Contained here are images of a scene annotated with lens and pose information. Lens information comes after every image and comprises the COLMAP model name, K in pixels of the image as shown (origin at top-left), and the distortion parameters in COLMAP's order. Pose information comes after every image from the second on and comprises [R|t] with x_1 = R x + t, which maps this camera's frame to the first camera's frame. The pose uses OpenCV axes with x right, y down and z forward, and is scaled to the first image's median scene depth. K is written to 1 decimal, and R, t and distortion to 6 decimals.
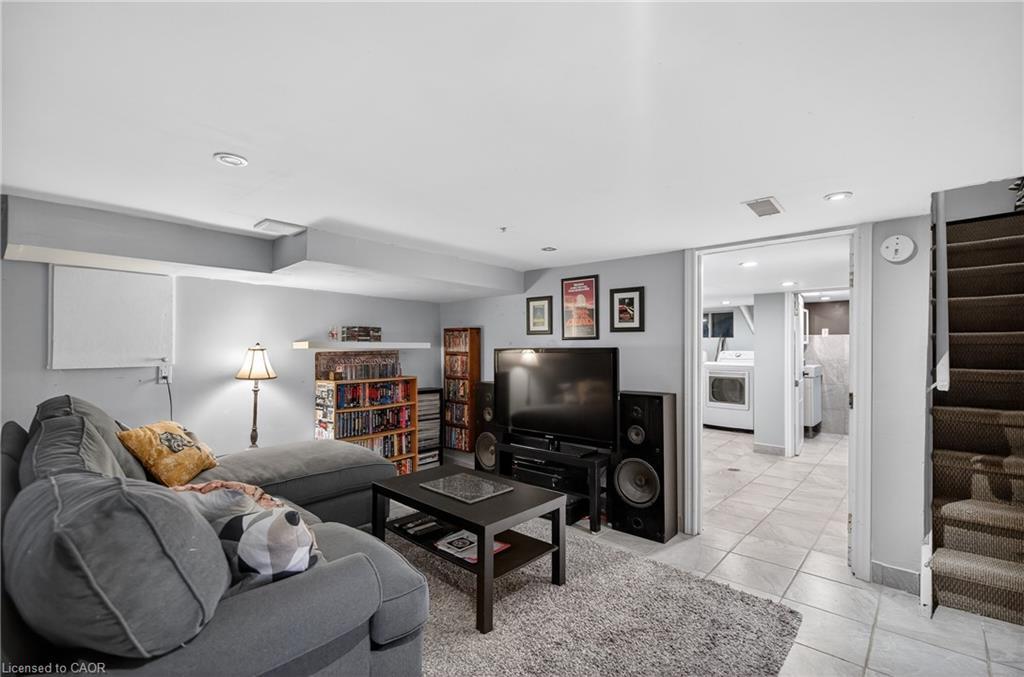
lens RADIAL K [[450.9, 0, 511.4], [0, 450.9, 344.4], [0, 0, 1]] dist [-0.001729, -0.000019]
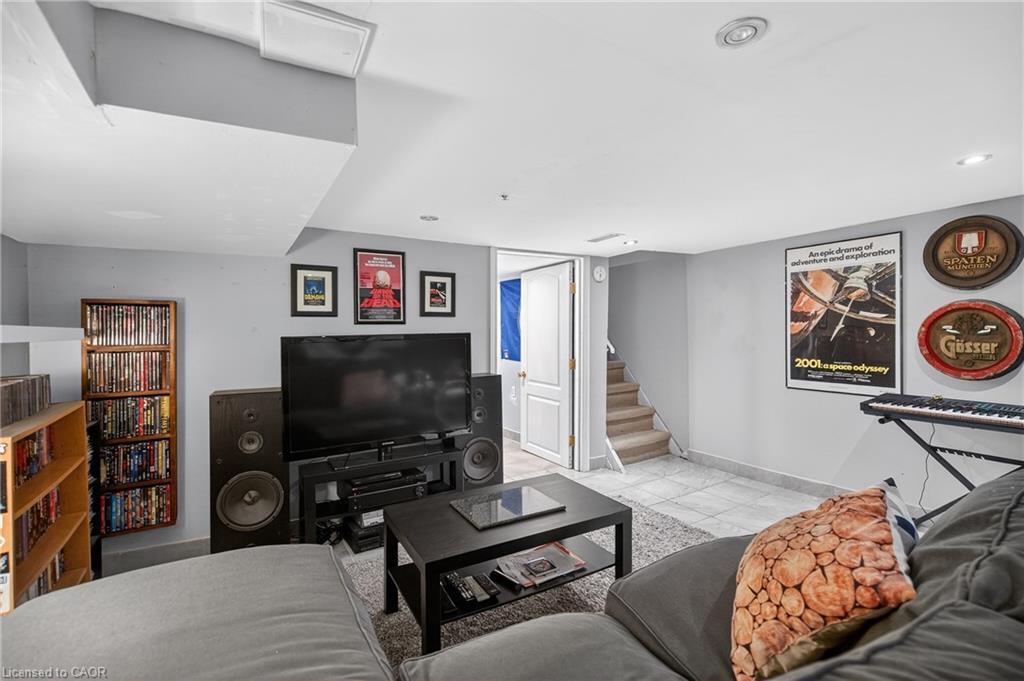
lens RADIAL K [[466.4, 0, 511.5], [0, 466.4, 331.0], [0, 0, 1]] dist [-0.002128, -0.000088]
pose [[0.293197, -0.012431, 0.955971, -0.663077], [-0.001568, 0.999908, 0.013483, -0.010707], [-0.956051, -0.005453, 0.293150, 0.545340]]
